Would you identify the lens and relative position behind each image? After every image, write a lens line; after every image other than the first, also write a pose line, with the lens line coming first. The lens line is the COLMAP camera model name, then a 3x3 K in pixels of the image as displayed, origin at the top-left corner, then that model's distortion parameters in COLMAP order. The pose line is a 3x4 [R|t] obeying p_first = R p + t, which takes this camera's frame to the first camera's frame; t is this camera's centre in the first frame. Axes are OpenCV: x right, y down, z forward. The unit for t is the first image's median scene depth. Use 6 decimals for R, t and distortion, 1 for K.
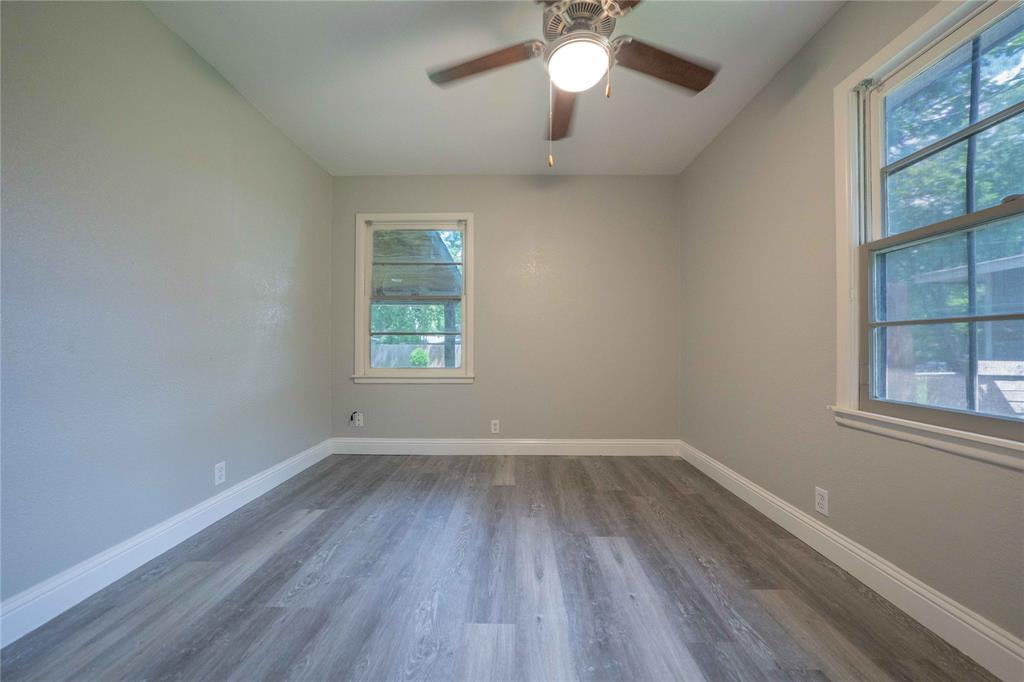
lens RADIAL K [[349.8, 0, 512.0], [0, 349.8, 341.0], [0, 0, 1]] dist [-0.032220, 0.006517]
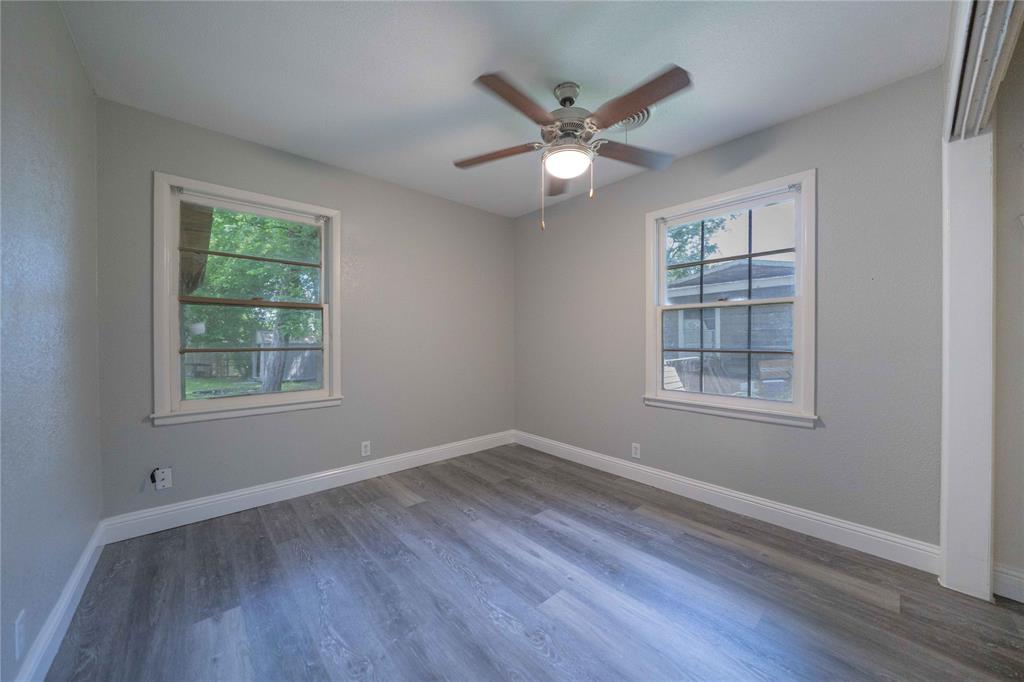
lens RADIAL K [[359.4, 0, 499.9], [0, 359.4, 338.4], [0, 0, 1]] dist [-0.020716, 0.000053]
pose [[0.748538, -0.002071, 0.663088, -0.726638], [-0.003018, 0.999974, 0.006531, -0.095984], [-0.663085, -0.006890, 0.748513, 0.100861]]
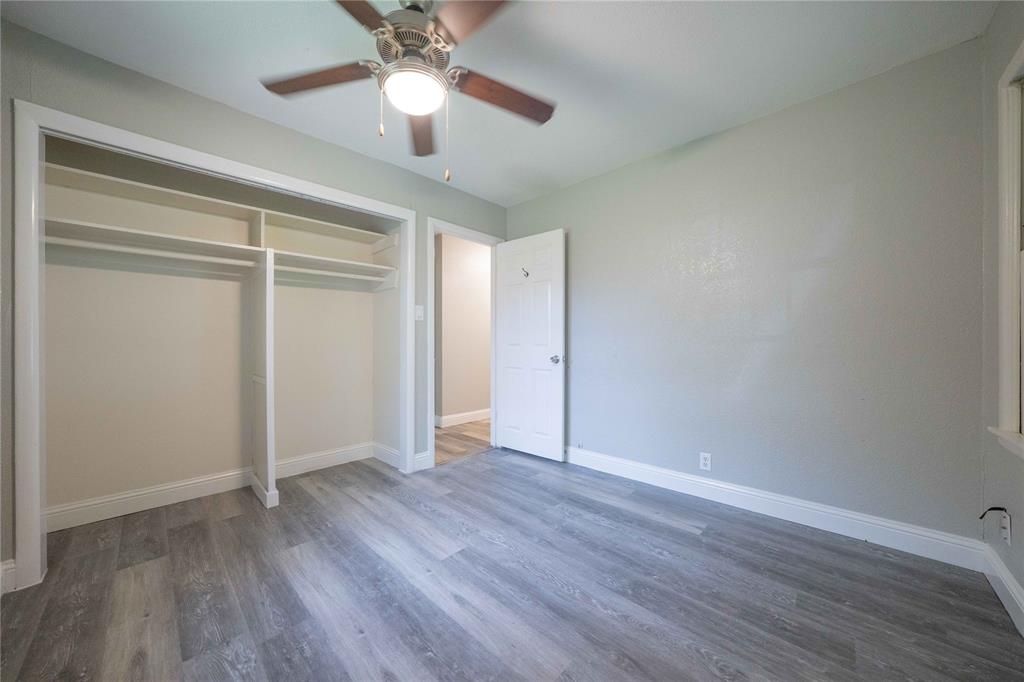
lens RADIAL K [[349.8, 0, 512.0], [0, 349.8, 341.0], [0, 0, 1]] dist [-0.032220, 0.006517]
pose [[-0.672022, -0.007386, -0.740494, 0.586034], [0.007704, 0.999826, -0.016965, -0.030175], [0.740491, -0.017106, -0.671848, 1.477838]]
